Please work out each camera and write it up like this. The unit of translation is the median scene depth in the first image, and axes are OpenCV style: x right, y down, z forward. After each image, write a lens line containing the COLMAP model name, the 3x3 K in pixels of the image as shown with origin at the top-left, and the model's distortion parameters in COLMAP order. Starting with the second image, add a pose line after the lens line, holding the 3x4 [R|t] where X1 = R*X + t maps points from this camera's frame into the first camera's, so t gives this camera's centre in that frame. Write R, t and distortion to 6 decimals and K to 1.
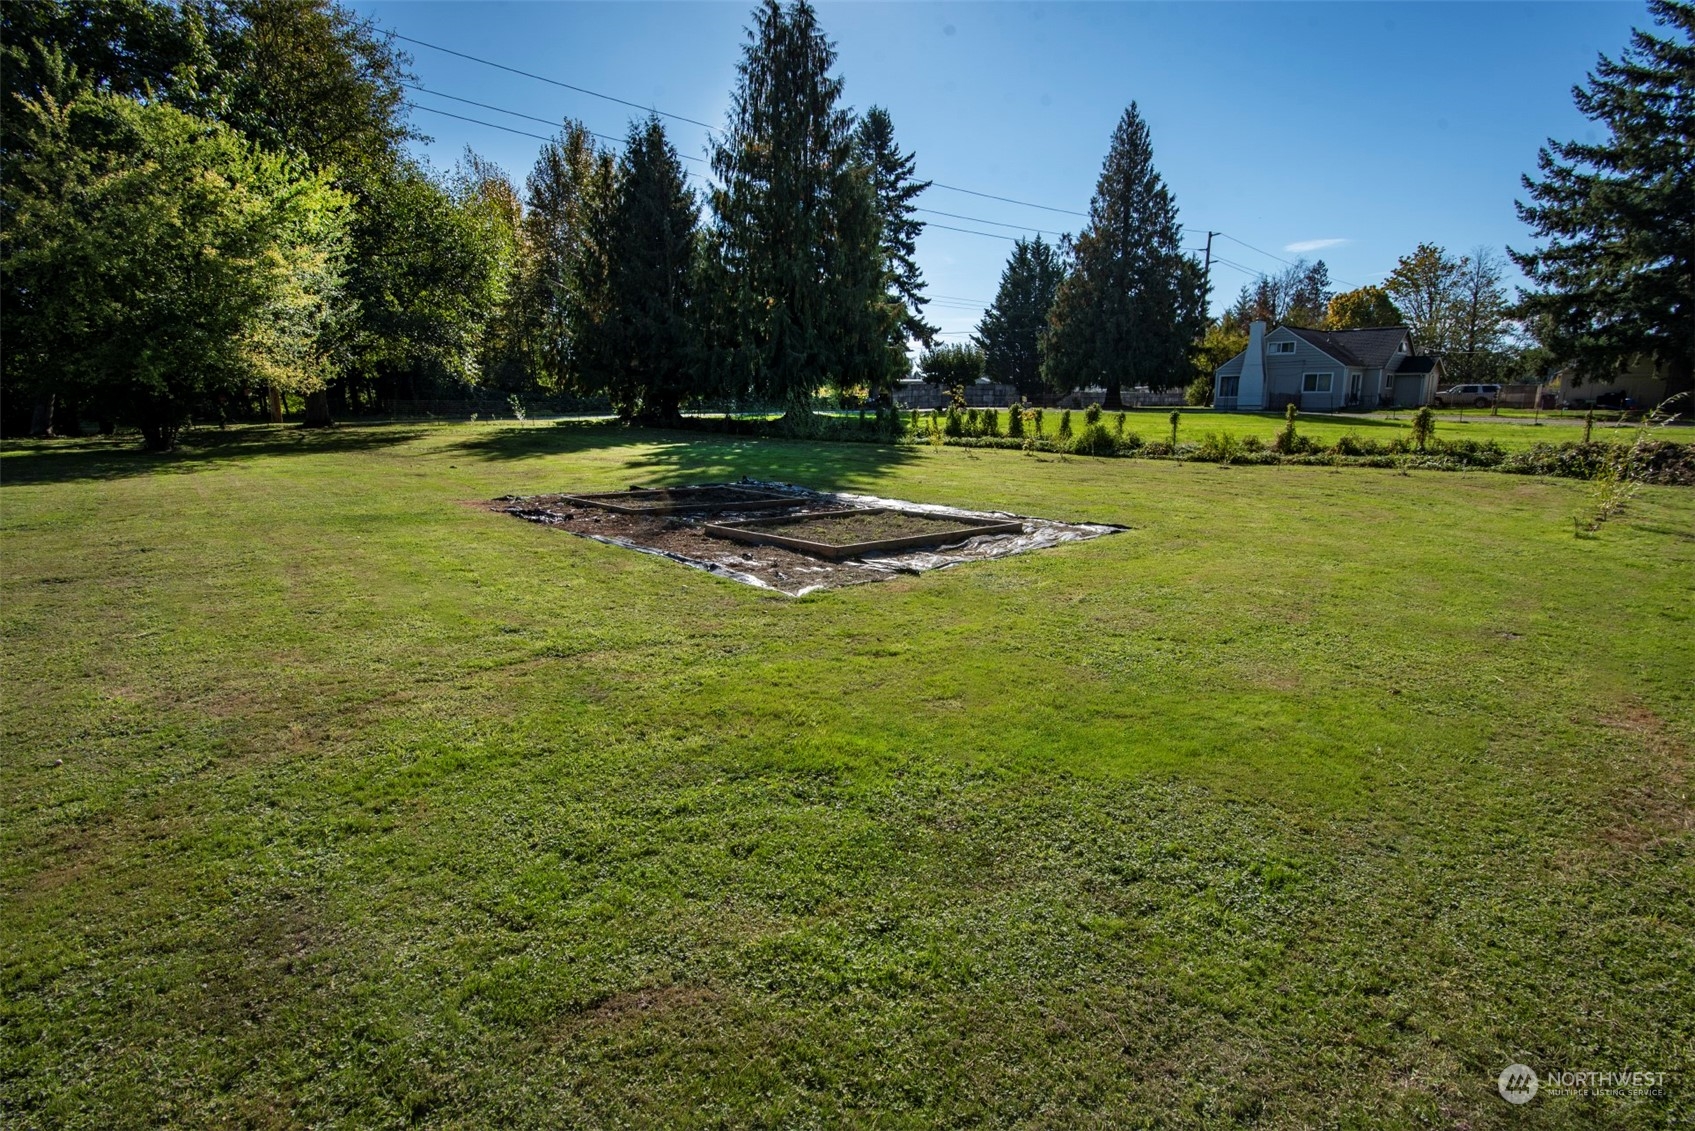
lens RADIAL K [[862.9, 0, 847.5], [0, 862.9, 565.5], [0, 0, 1]] dist [-0.003265, -0.000168]
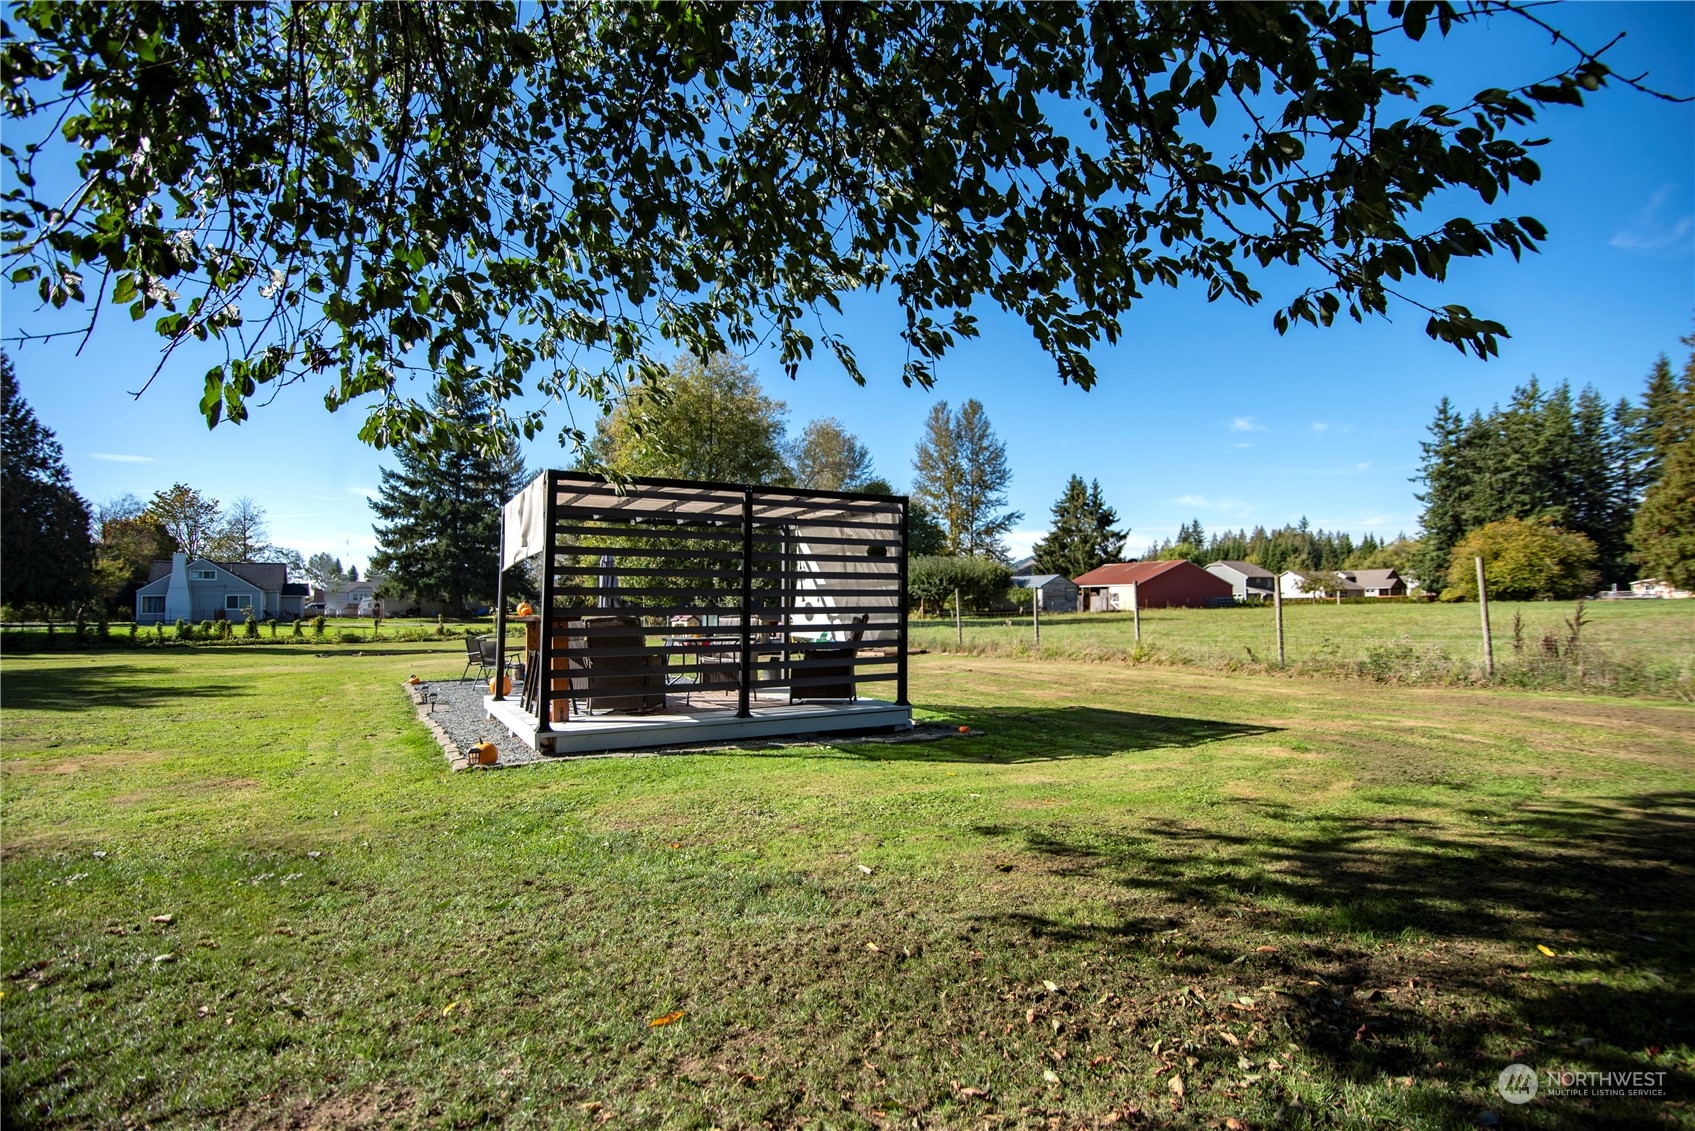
lens RADIAL K [[862.9, 0, 847.5], [0, 862.9, 565.5], [0, 0, 1]] dist [-0.003265, -0.000168]
pose [[0.224697, 0.052092, 0.973035, -0.639289], [0.188900, 0.977298, -0.095941, 0.042986], [-0.955944, 0.205364, 0.209756, -0.215573]]
